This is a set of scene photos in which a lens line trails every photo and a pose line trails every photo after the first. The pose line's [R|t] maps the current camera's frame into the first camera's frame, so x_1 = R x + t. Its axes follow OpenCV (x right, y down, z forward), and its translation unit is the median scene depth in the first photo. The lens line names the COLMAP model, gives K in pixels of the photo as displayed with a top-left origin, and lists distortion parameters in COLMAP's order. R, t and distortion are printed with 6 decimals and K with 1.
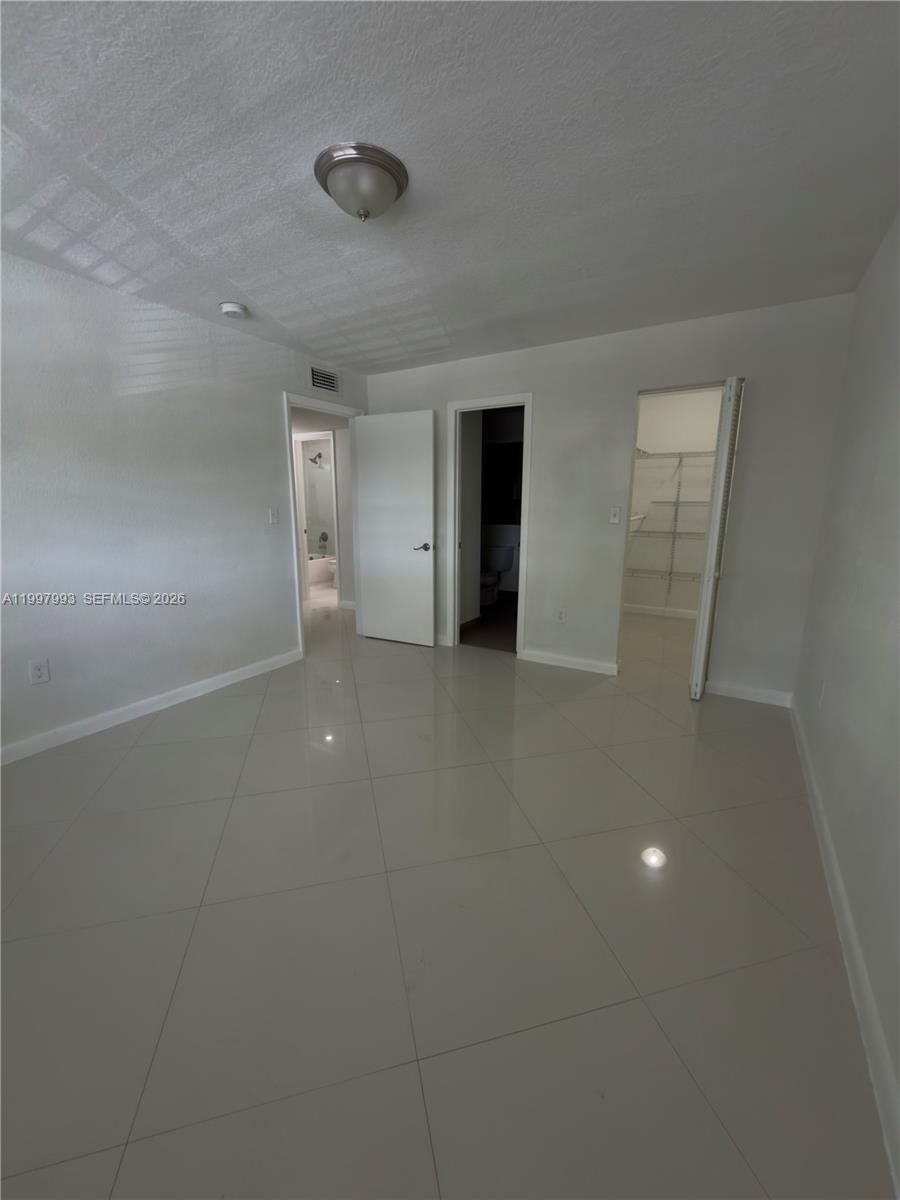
lens RADIAL K [[479.9, 0, 445.9], [0, 479.9, 602.0], [0, 0, 1]] dist [-0.000395, 0.000047]
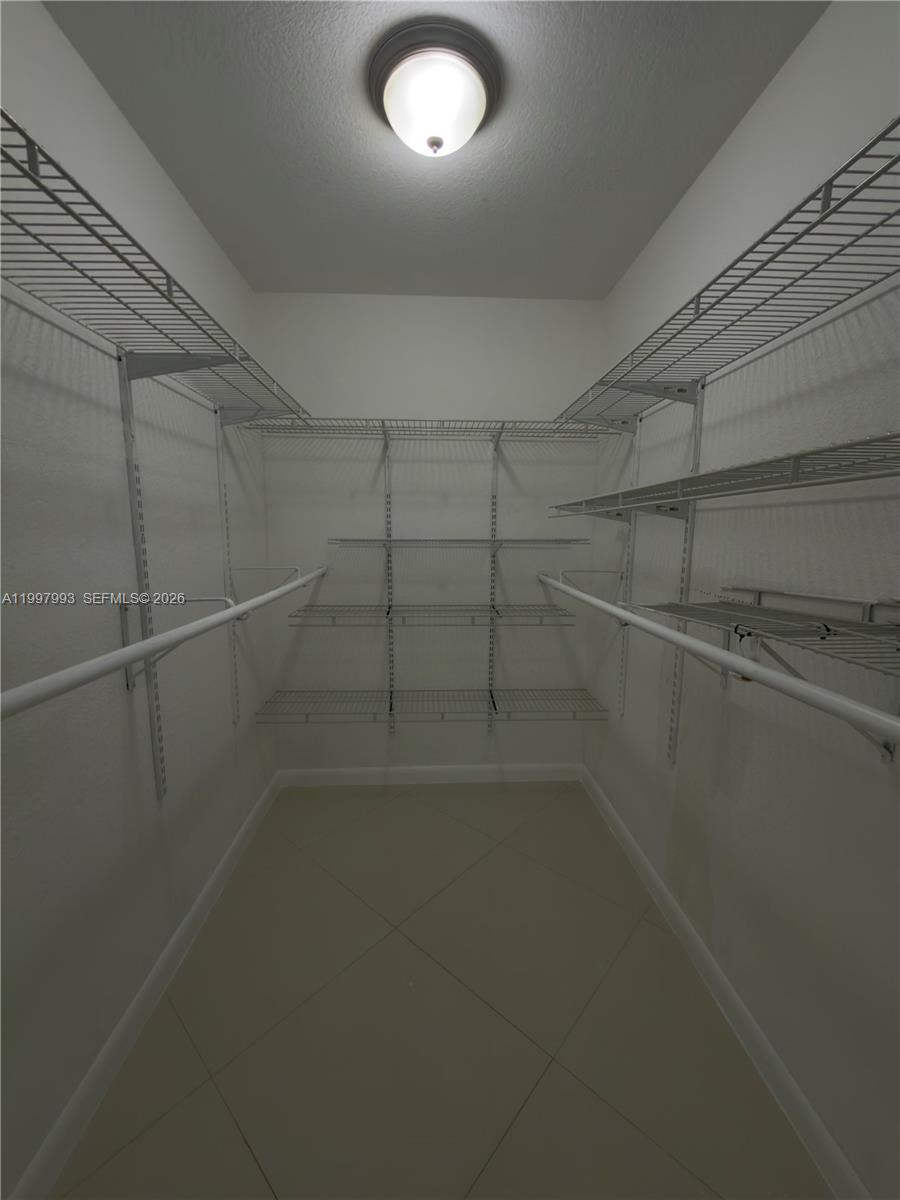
lens RADIAL K [[479.9, 0, 449.0], [0, 479.9, 601.5], [0, 0, 1]] dist [-0.000395, 0.000047]
pose [[0.845783, -0.070203, 0.528888, 0.294971], [0.102873, 0.994162, -0.032548, -0.133563], [-0.523516, 0.081937, 0.848067, 0.607550]]
